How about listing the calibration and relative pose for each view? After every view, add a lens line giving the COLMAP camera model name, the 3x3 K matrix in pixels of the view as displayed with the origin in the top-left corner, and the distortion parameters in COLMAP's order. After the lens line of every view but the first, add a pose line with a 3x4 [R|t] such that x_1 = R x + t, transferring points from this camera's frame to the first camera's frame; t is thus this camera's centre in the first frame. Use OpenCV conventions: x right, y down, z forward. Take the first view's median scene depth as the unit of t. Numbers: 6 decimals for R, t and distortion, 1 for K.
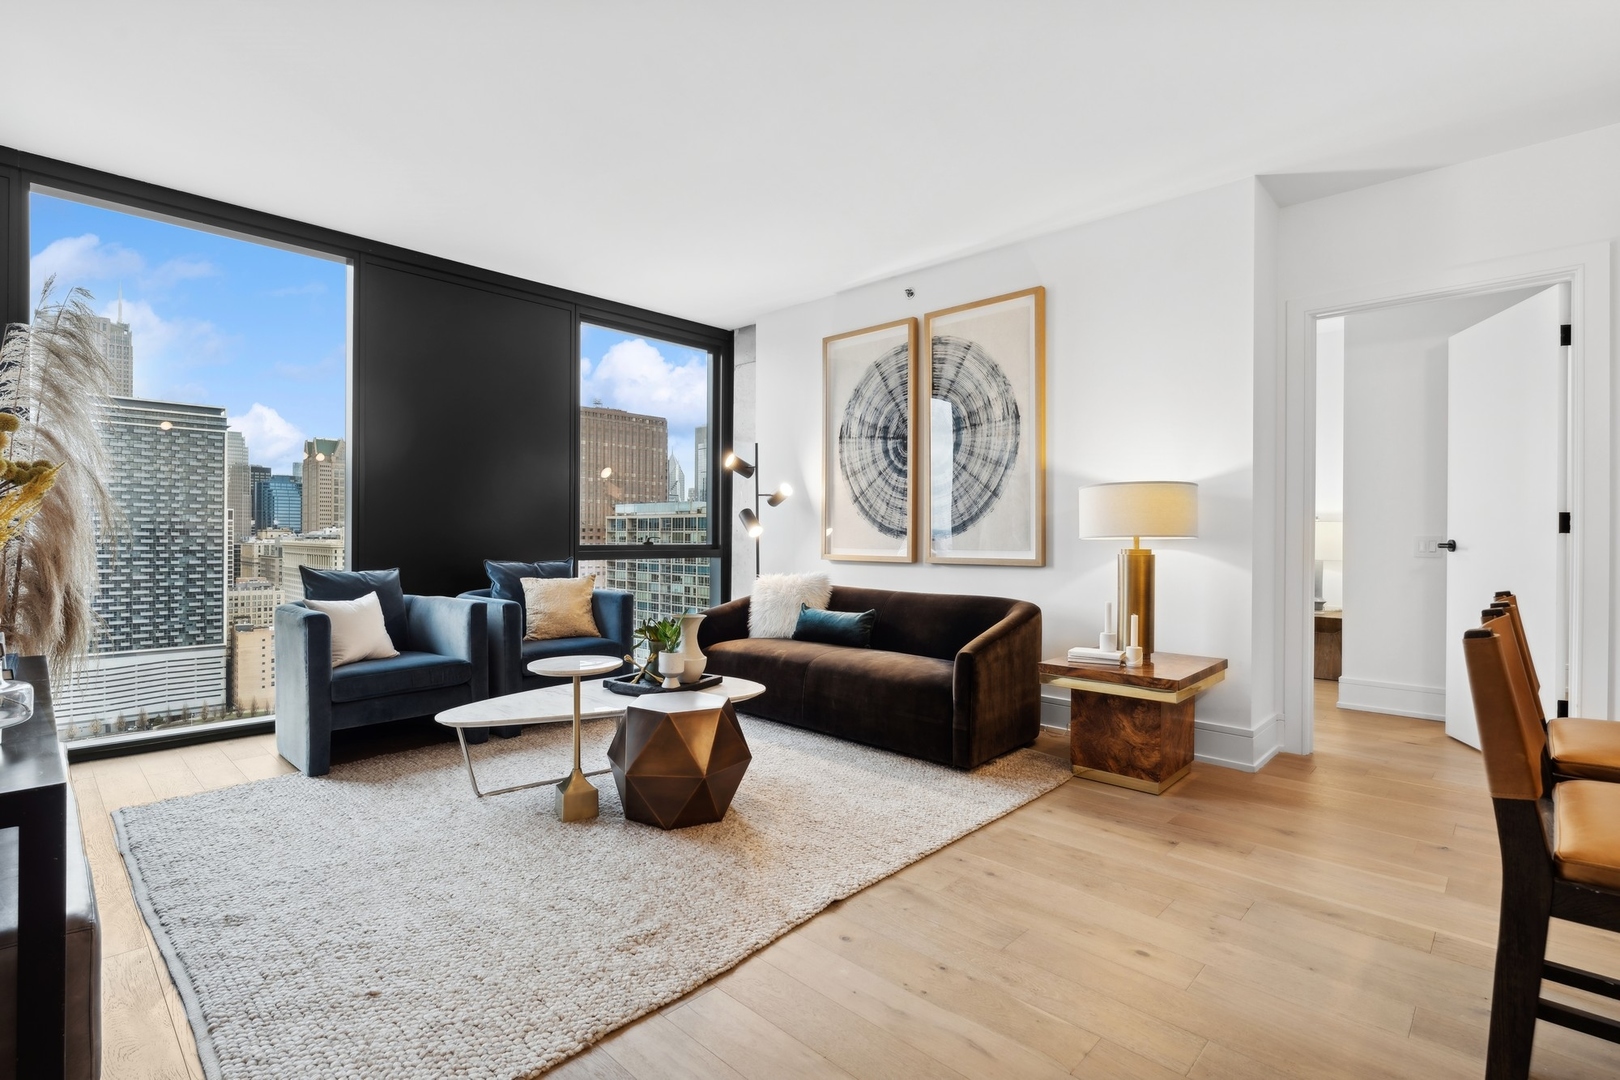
lens RADIAL K [[758.9, 0, 809.1], [0, 758.9, 538.9], [0, 0, 1]] dist [-0.005857, 0.000123]
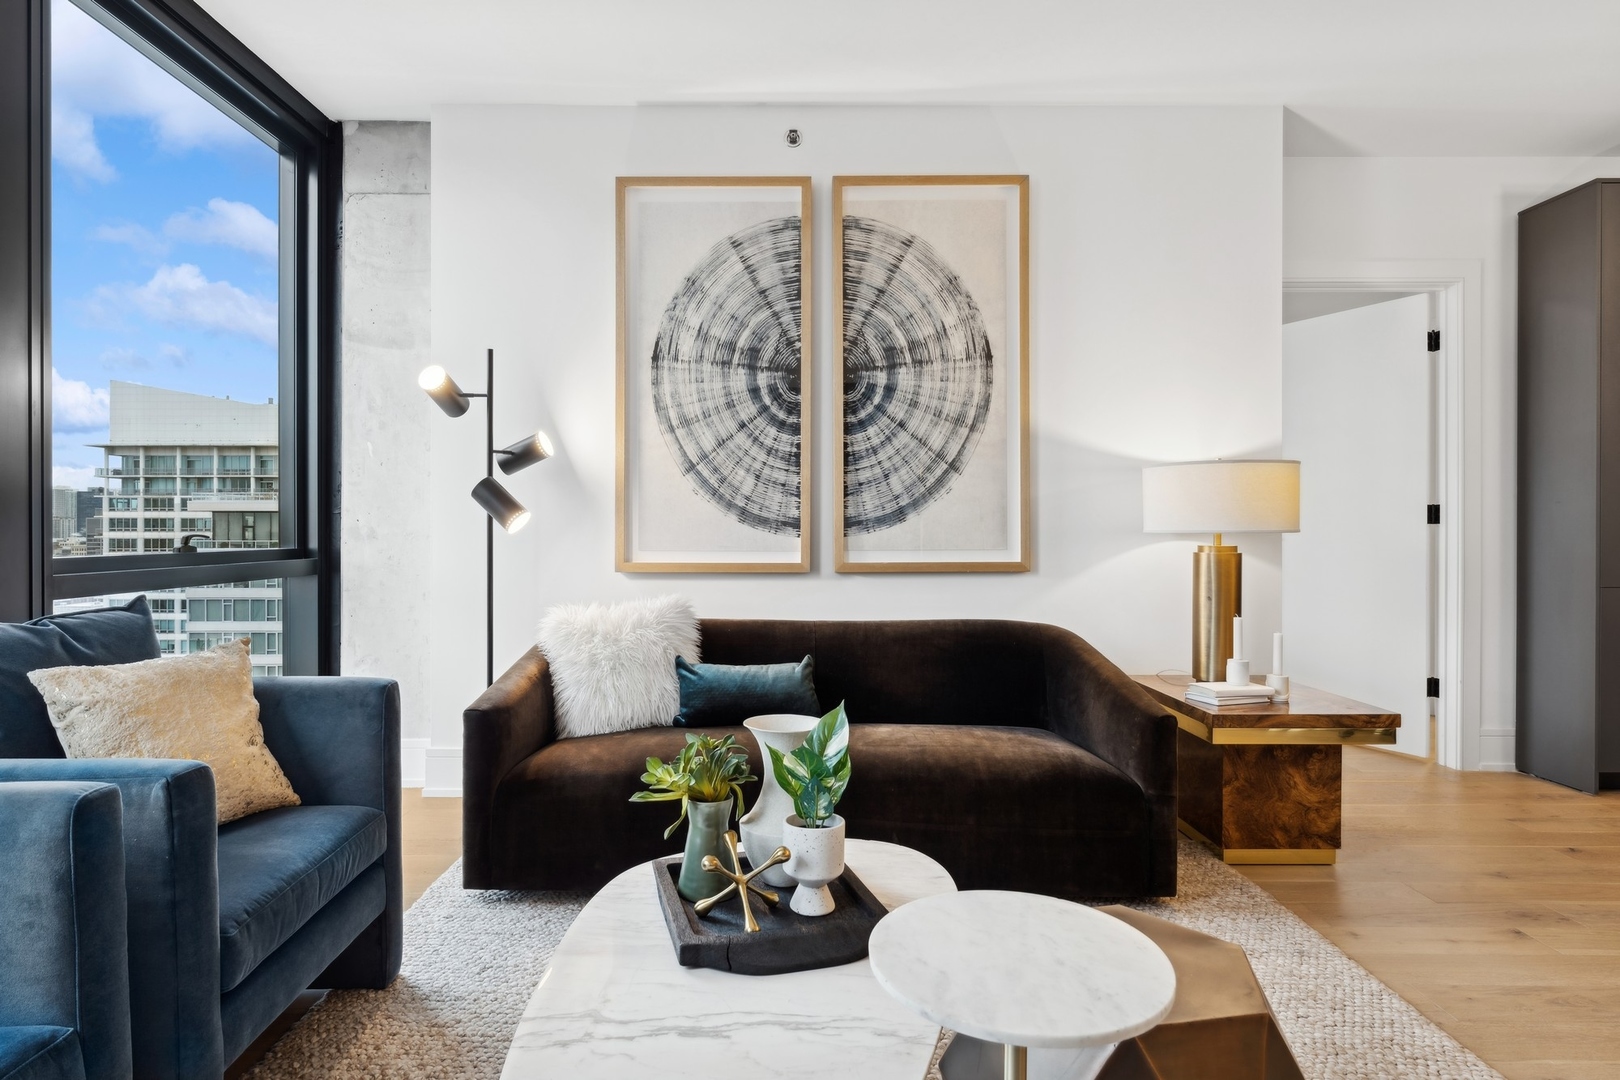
lens RADIAL K [[891.1, 0, 793.9], [0, 891.1, 532.4], [0, 0, 1]] dist [-0.003959, 0.000755]
pose [[0.730802, -0.007420, 0.682549, -0.363108], [0.006408, 0.999971, 0.004010, -0.004520], [-0.682559, 0.001443, 0.730829, 0.464999]]
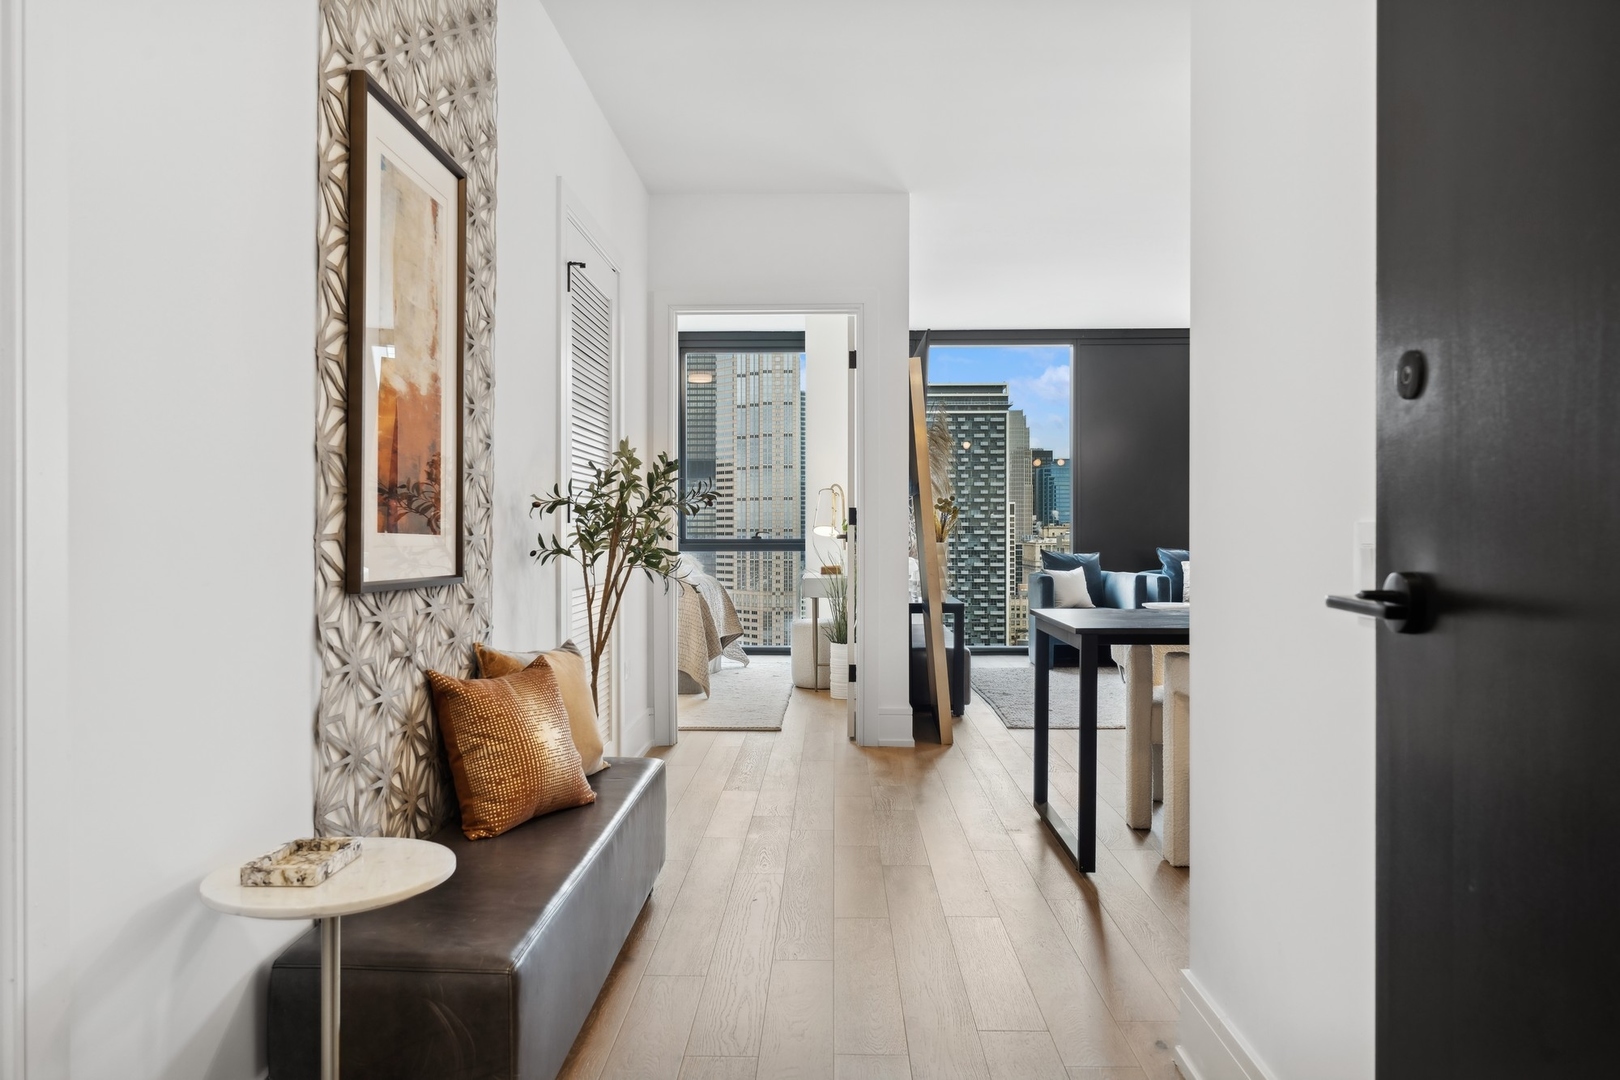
lens RADIAL K [[1126.1, 0, 810.0], [0, 1126.1, 540.0], [0, 0, 1]] dist [-0.002232, -0.000748]
pose [[0.674030, -0.000338, -0.738704, 0.594965], [0.002127, 0.999997, 0.001484, 0.007986], [0.738701, -0.002572, 0.674028, -0.762128]]
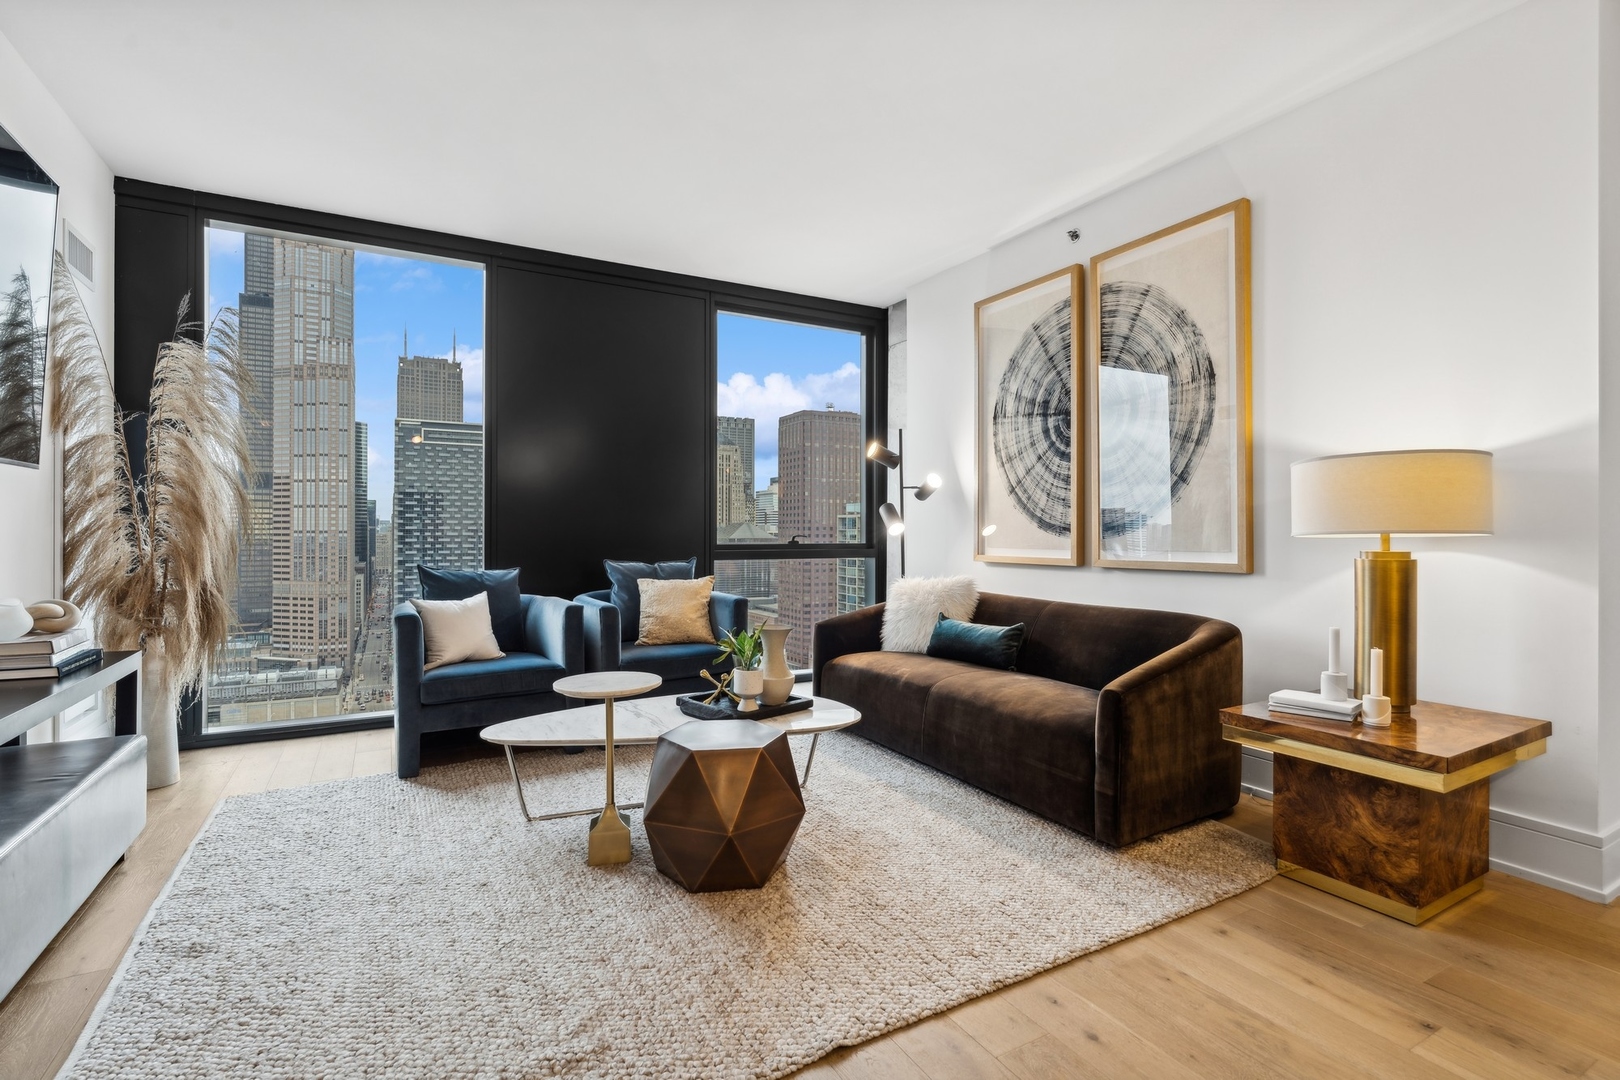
lens RADIAL K [[753.2, 0, 810.8], [0, 753.2, 533.1], [0, 0, 1]] dist [-0.004522, 0.000684]
pose [[0.955217, -0.004167, -0.295876, 0.099552], [0.002741, 0.999983, -0.005233, -0.000657], [0.295892, 0.004188, 0.955212, 0.143662]]
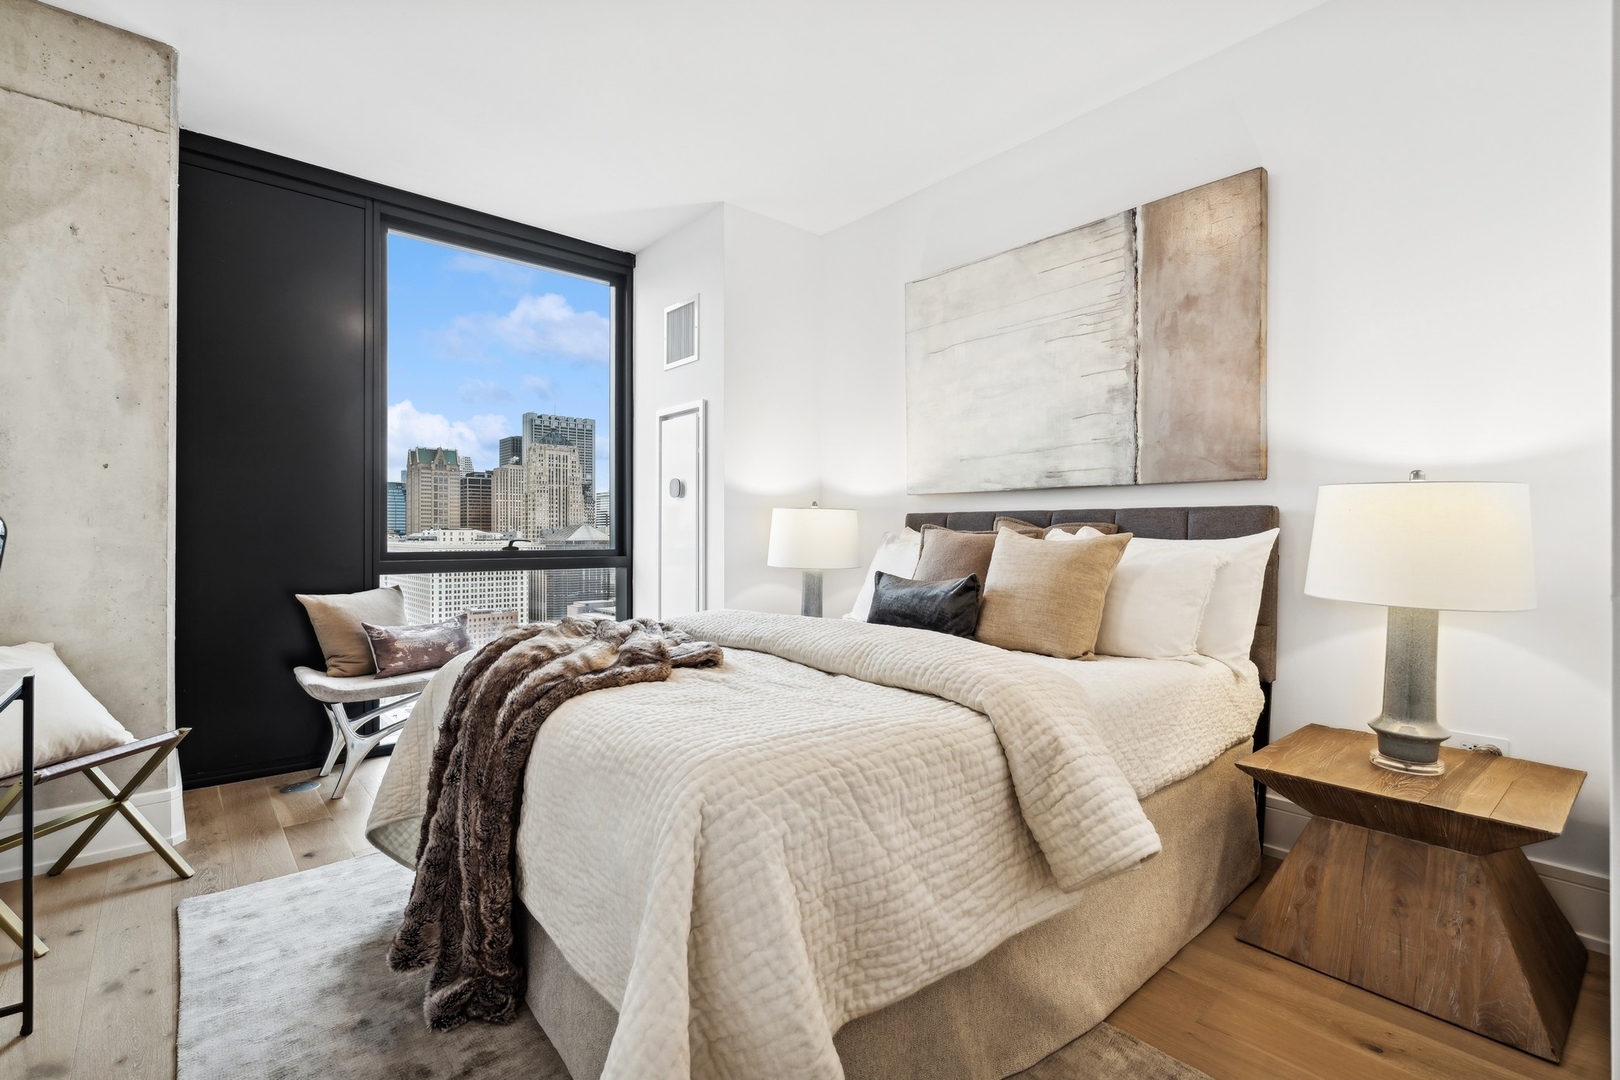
lens RADIAL K [[737.8, 0, 803.8], [0, 737.8, 534.3], [0, 0, 1]] dist [0.000115, 0.000169]
pose [[0.995312, -0.006201, -0.096514, 0.152273], [0.005700, 0.999969, -0.005463, -0.002849], [0.096545, 0.004887, 0.995317, 0.409581]]
